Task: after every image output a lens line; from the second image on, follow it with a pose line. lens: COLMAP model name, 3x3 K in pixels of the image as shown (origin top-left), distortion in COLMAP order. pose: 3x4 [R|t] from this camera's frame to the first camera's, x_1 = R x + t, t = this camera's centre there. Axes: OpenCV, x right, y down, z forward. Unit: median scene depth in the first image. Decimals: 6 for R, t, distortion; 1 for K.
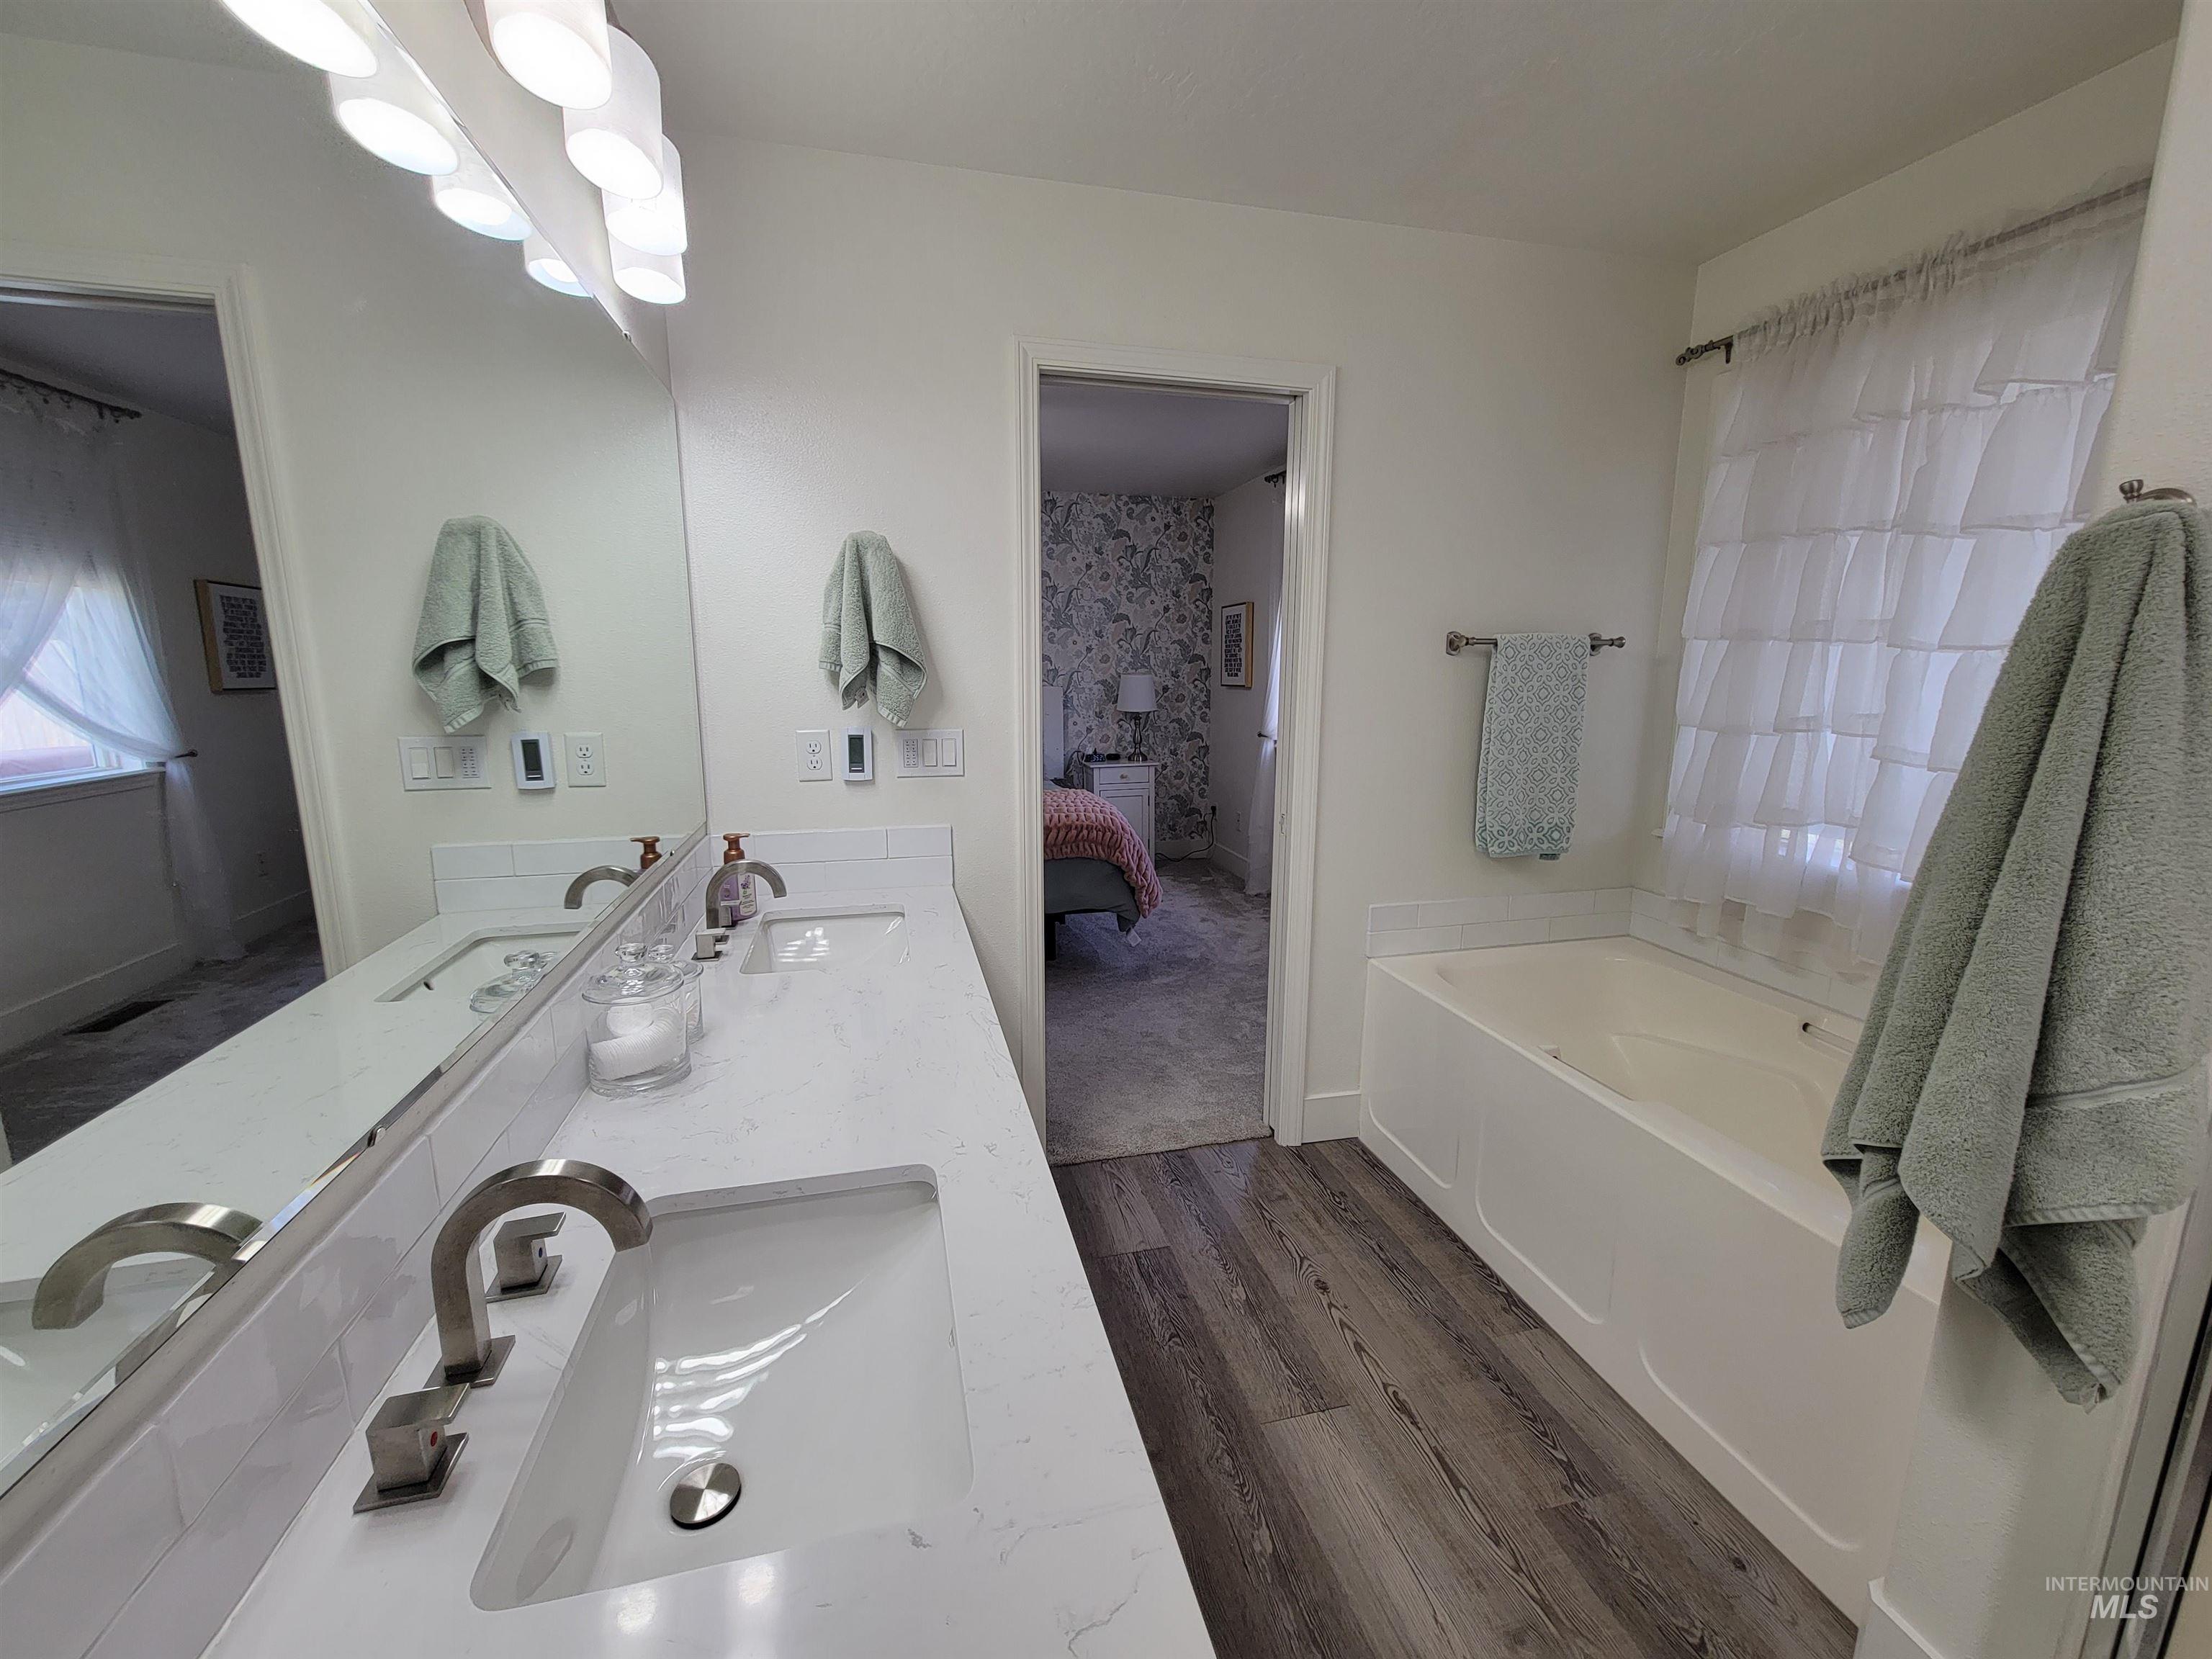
lens RADIAL K [[899.9, 0, 1101.2], [0, 899.9, 832.4], [0, 0, 1]] dist [0.003850, -0.000363]
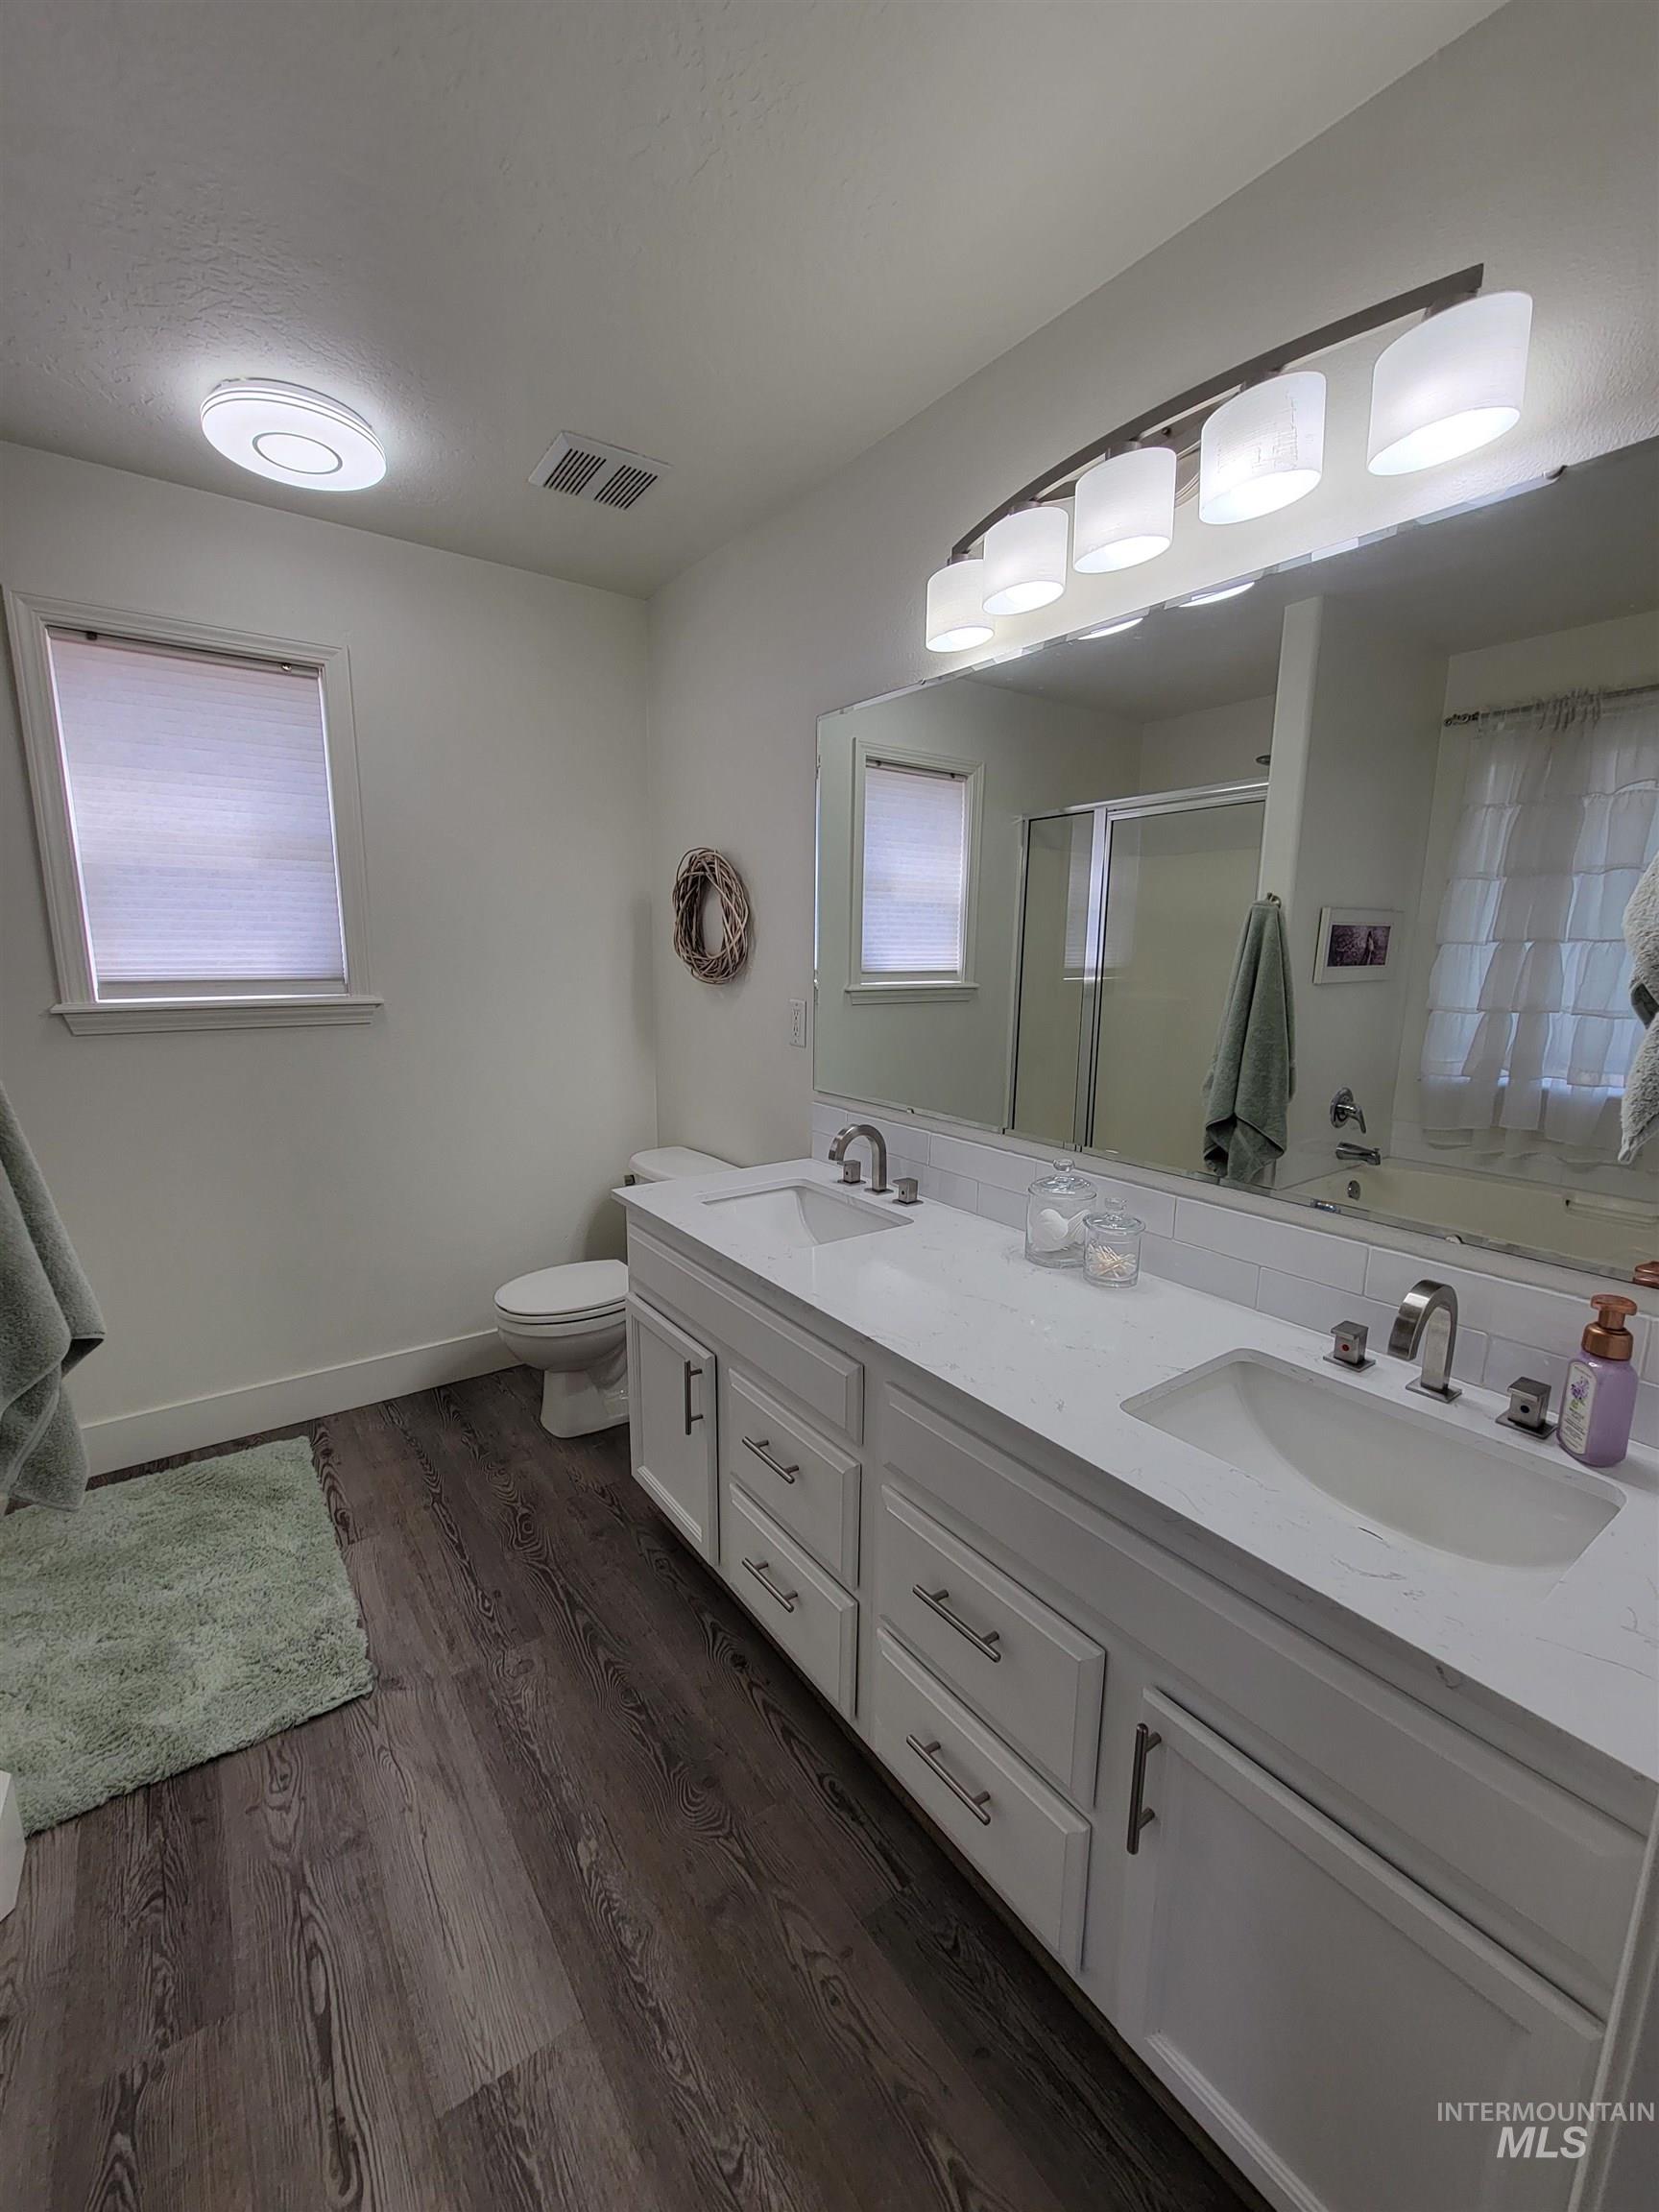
lens RADIAL K [[899.9, 0, 824.0], [0, 899.9, 1107.4], [0, 0, 1]] dist [0.003850, -0.000363]
pose [[-0.926806, 0.057994, -0.371036, 0.241791], [-0.081460, 0.933435, 0.349376, -0.304699], [0.366600, 0.354029, -0.860389, 1.550011]]
